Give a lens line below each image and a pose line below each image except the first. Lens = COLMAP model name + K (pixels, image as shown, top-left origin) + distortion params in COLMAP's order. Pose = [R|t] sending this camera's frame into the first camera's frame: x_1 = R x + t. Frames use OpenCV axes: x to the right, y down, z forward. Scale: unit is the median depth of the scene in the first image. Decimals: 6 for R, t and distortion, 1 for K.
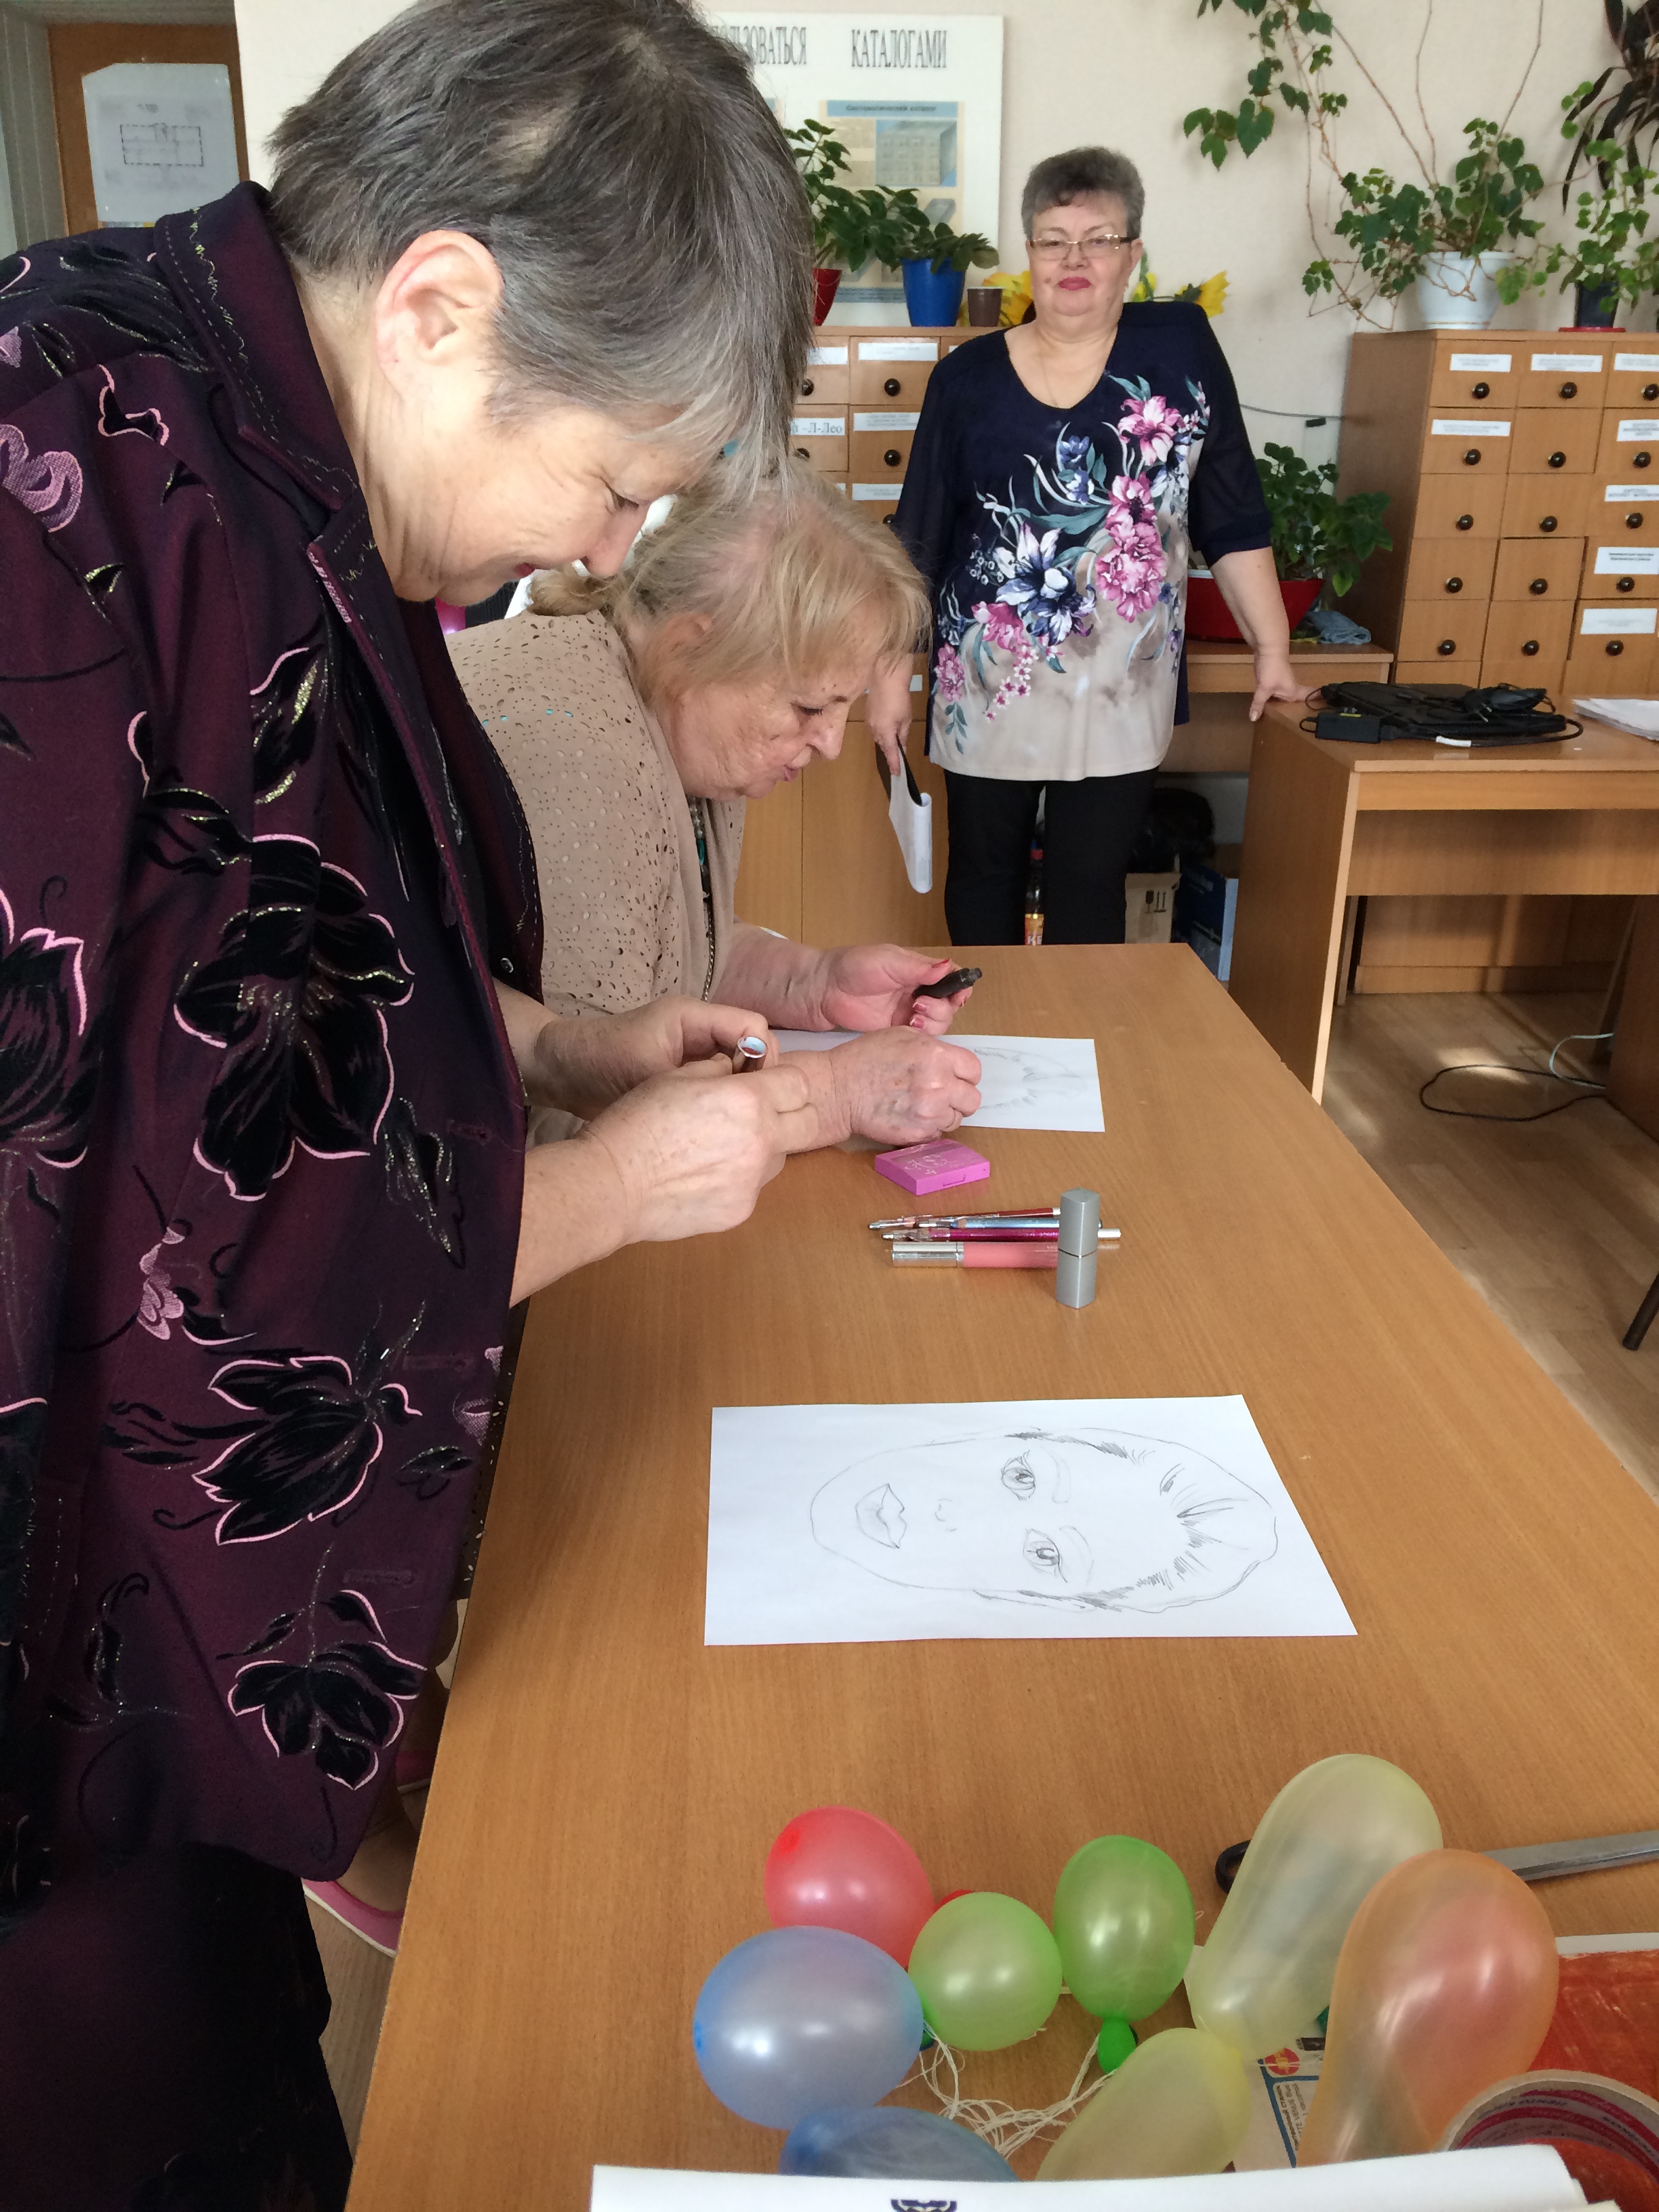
lens RADIAL K [[1819.6, 0, 829.5], [0, 1819.6, 1106.0], [0, 0, 1]] dist [0.006144, -0.056352]
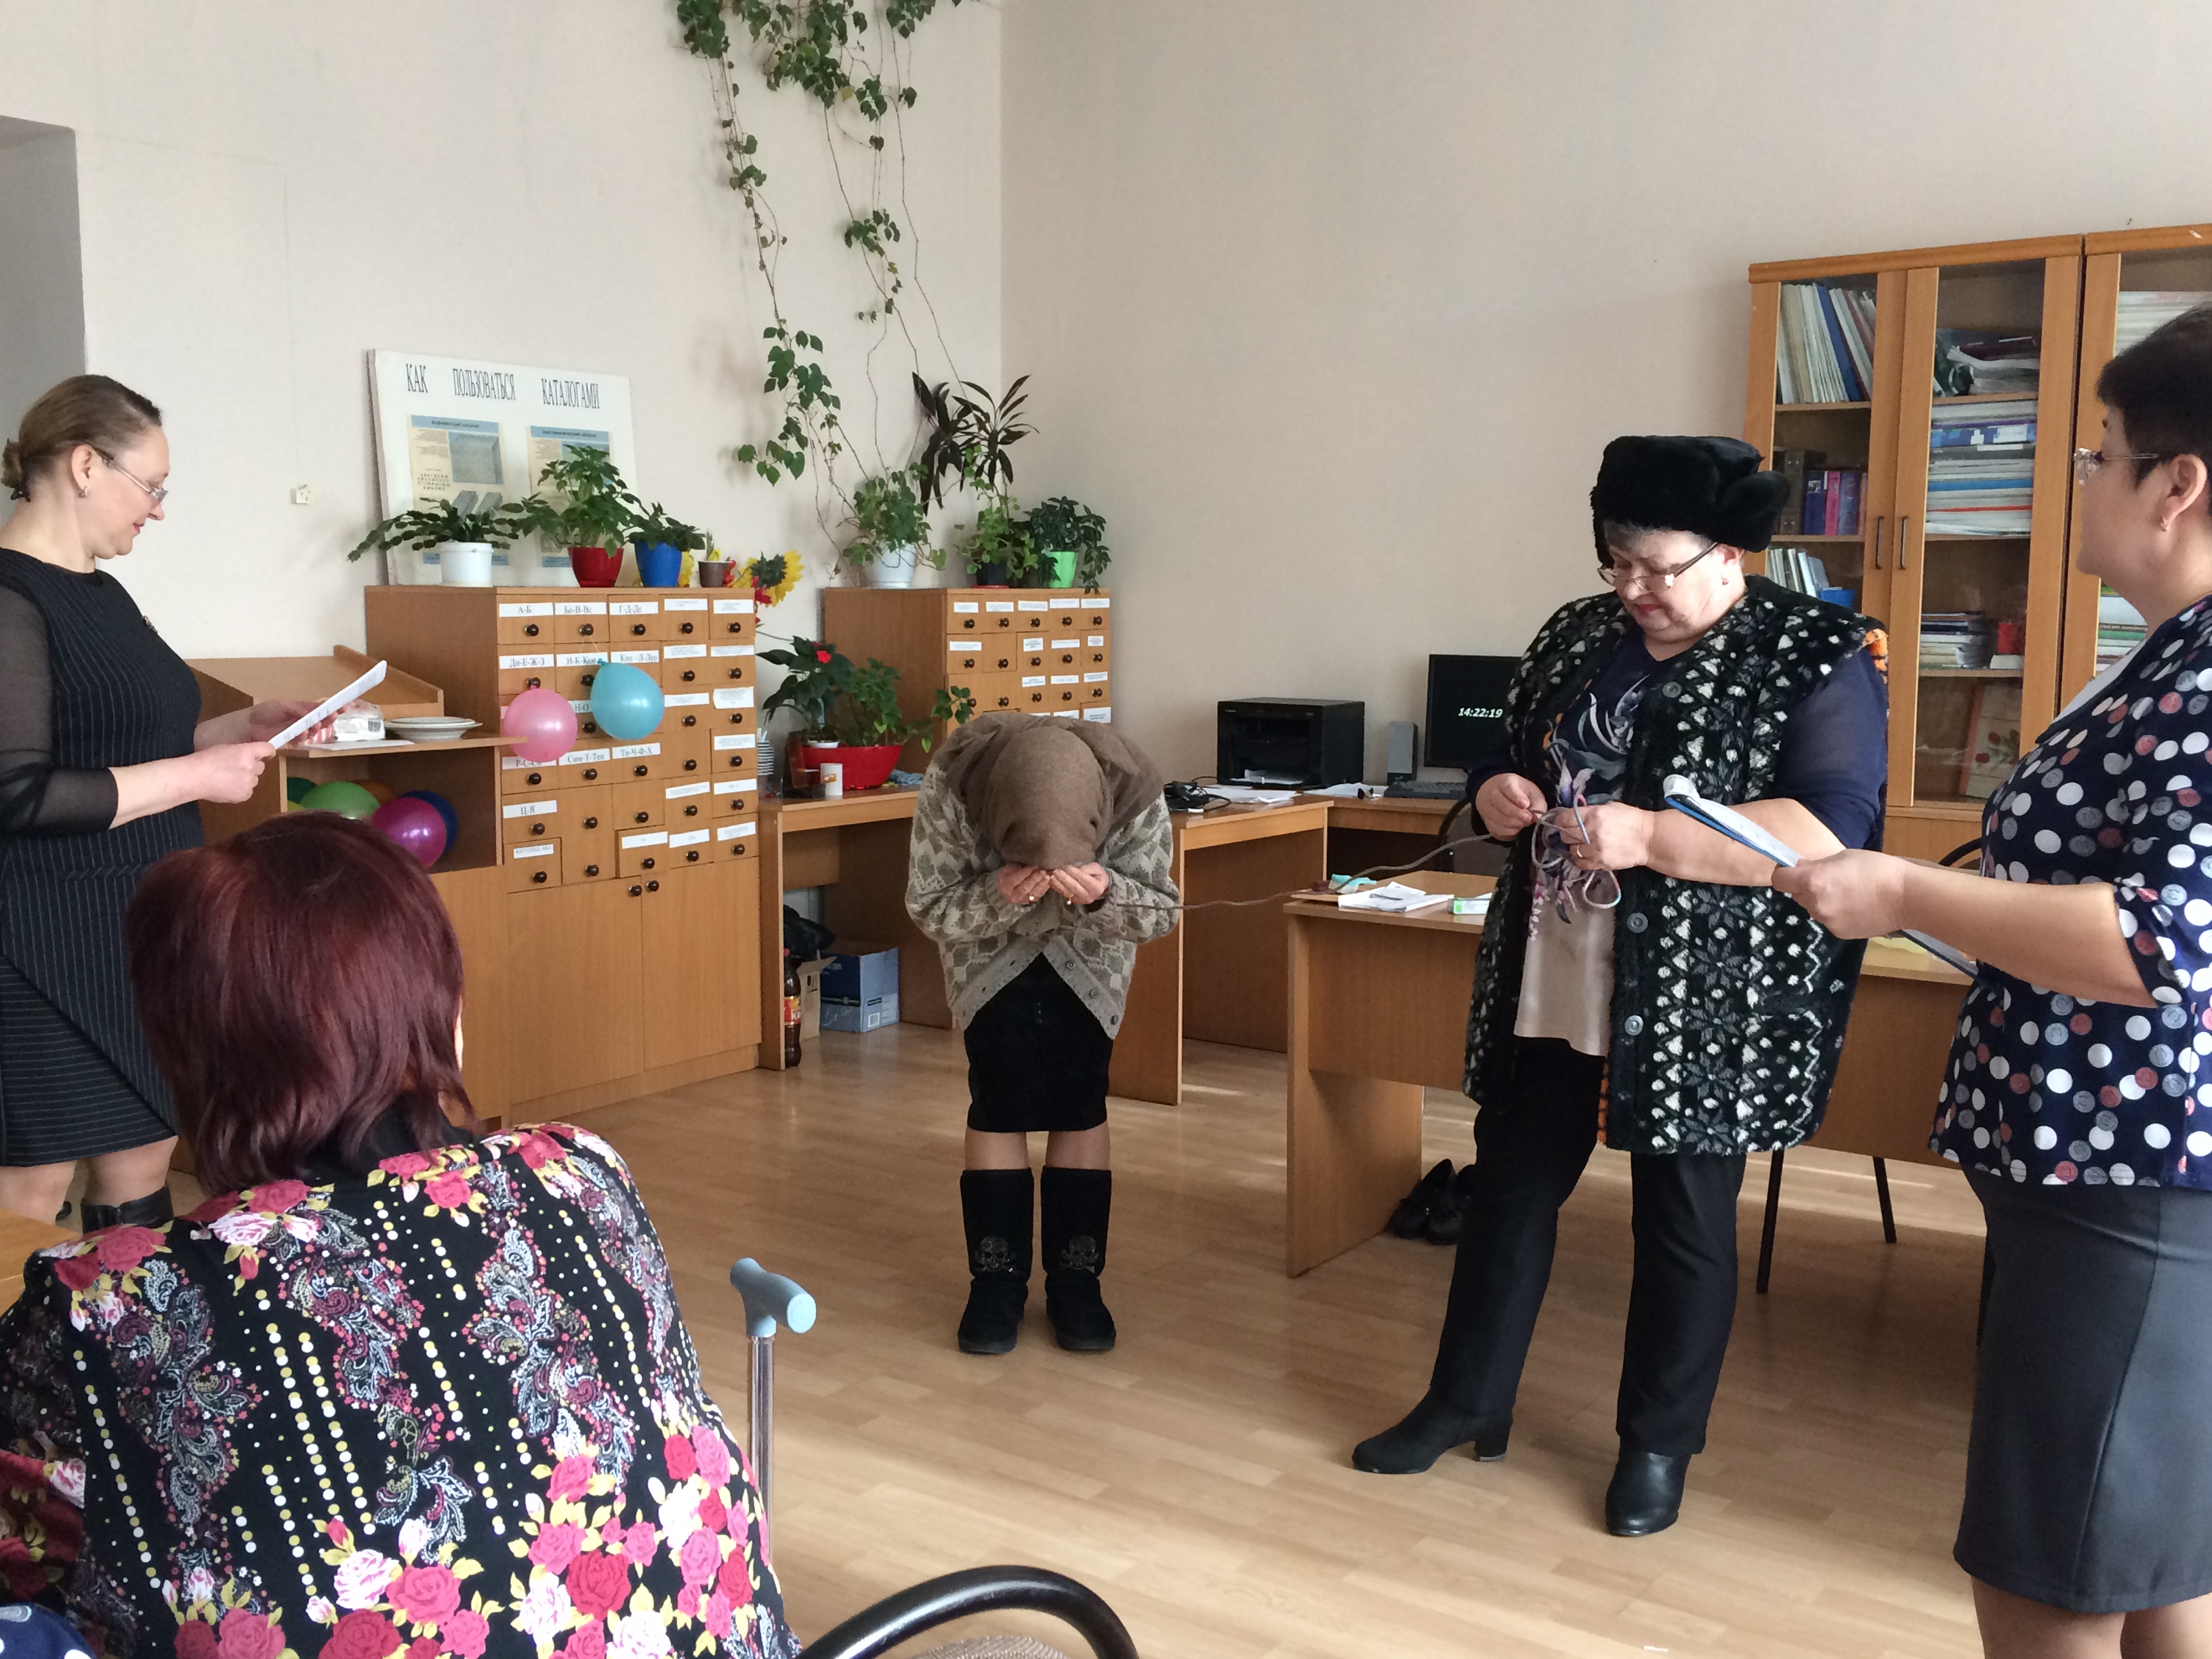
lens RADIAL K [[2053.6, 0, 1101.1], [0, 2053.6, 871.3], [0, 0, 1]] dist [-0.011625, -0.021512]
pose [[0.613860, -0.107428, 0.782071, -0.971057], [0.305902, 0.945663, -0.110208, 0.045056], [-0.727736, 0.306890, 0.613367, -0.122150]]
